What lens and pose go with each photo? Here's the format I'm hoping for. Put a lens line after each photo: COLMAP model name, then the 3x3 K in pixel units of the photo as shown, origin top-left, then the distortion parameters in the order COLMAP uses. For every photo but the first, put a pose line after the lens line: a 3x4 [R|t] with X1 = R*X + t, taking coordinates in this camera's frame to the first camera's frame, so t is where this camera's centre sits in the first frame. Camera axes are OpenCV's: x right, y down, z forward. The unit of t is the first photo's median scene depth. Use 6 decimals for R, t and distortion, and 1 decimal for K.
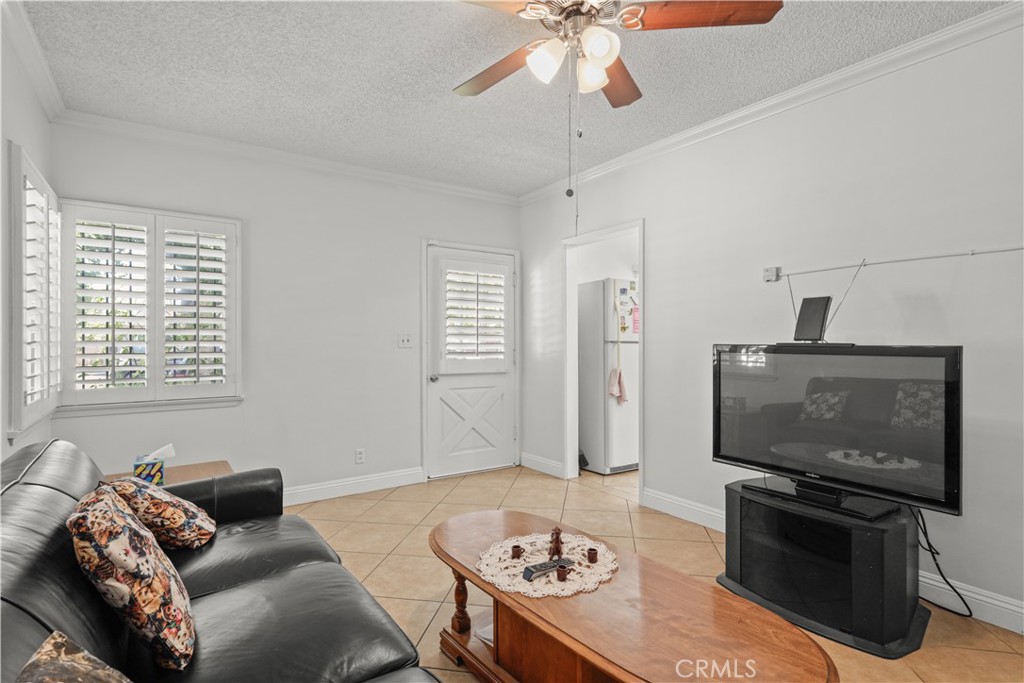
lens RADIAL K [[491.7, 0, 508.5], [0, 491.7, 344.4], [0, 0, 1]] dist [0.003770, 0.000185]
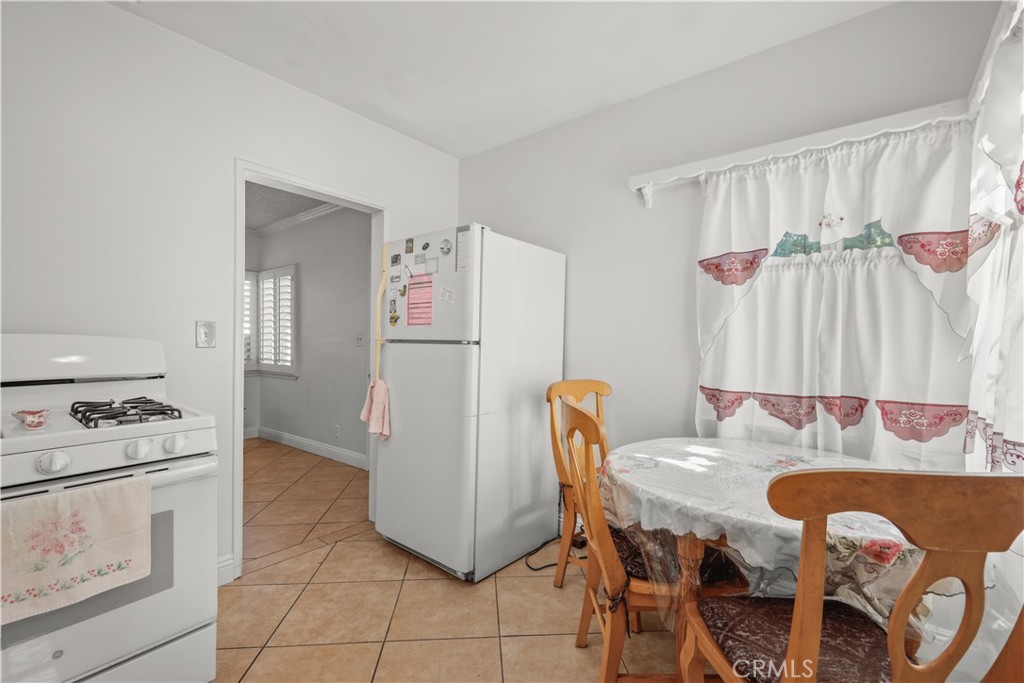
lens RADIAL K [[449.5, 0, 512.3], [0, 449.5, 342.9], [0, 0, 1]] dist [-0.001013, 0.000057]
pose [[0.287113, 0.009490, -0.957850, 0.822302], [-0.001486, 0.999954, 0.009462, -0.007984], [0.957896, -0.001293, 0.287113, 0.977908]]
